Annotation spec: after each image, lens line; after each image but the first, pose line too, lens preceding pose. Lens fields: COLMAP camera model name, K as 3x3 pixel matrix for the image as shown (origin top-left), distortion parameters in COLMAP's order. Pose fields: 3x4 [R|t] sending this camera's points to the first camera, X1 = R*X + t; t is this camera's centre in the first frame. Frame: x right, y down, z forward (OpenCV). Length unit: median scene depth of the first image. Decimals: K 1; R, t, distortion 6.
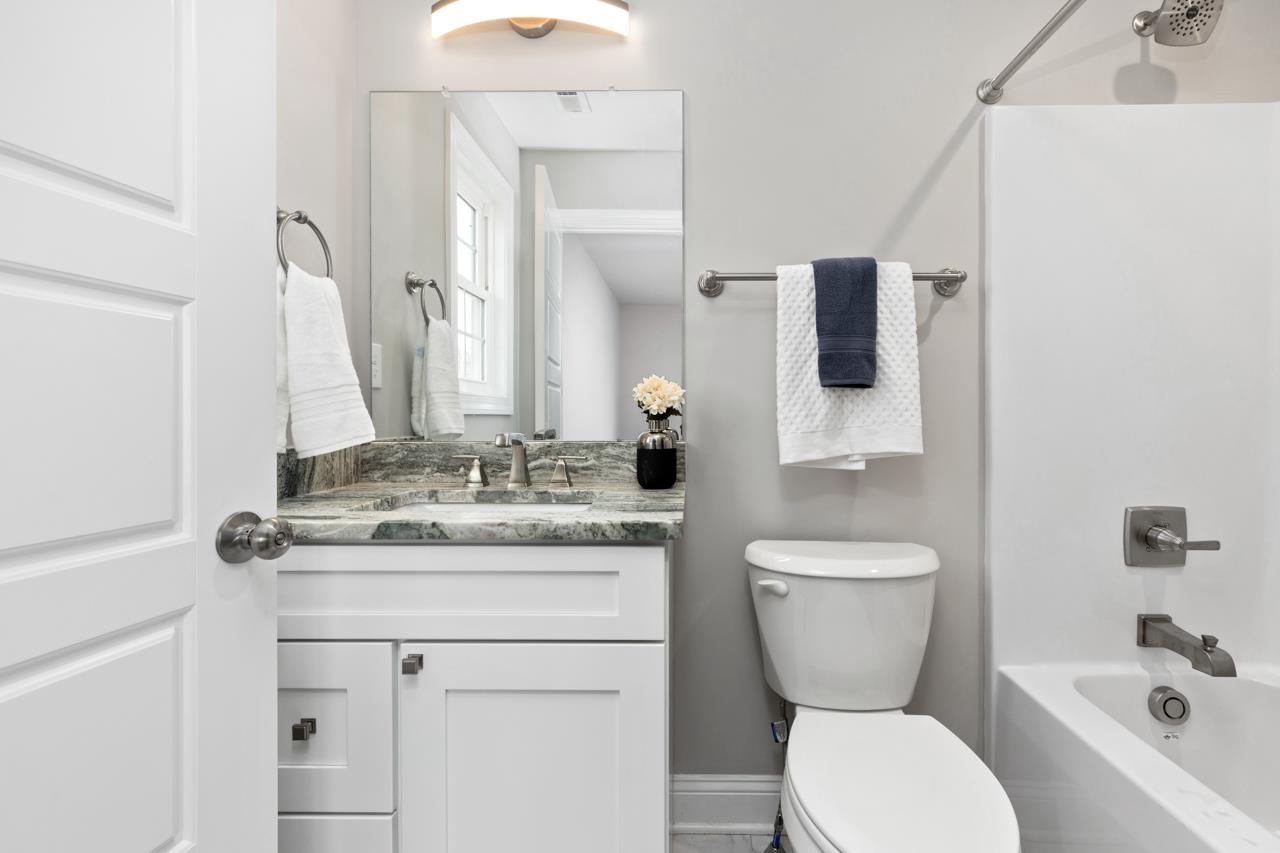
lens RADIAL K [[575.1, 0, 641.5], [0, 575.1, 407.8], [0, 0, 1]] dist [0.002722, 0.000131]
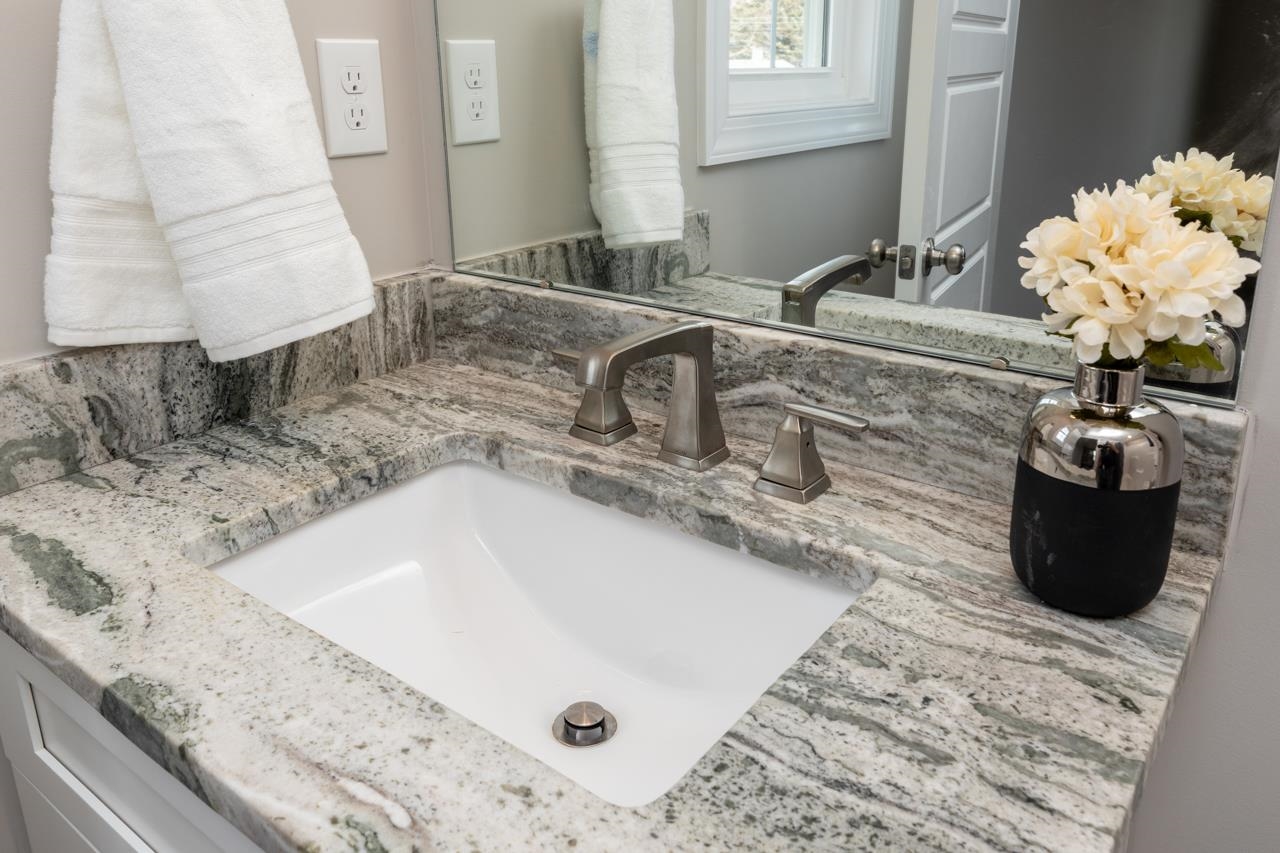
lens RADIAL K [[930.8, 0, 635.4], [0, 930.8, 358.2], [0, 0, 1]] dist [-0.001966, 0.000677]
pose [[0.831907, 0.146267, -0.535291, 0.066709], [0.027812, 0.952434, 0.303474, -0.104768], [0.554217, -0.267350, 0.788268, 0.507691]]
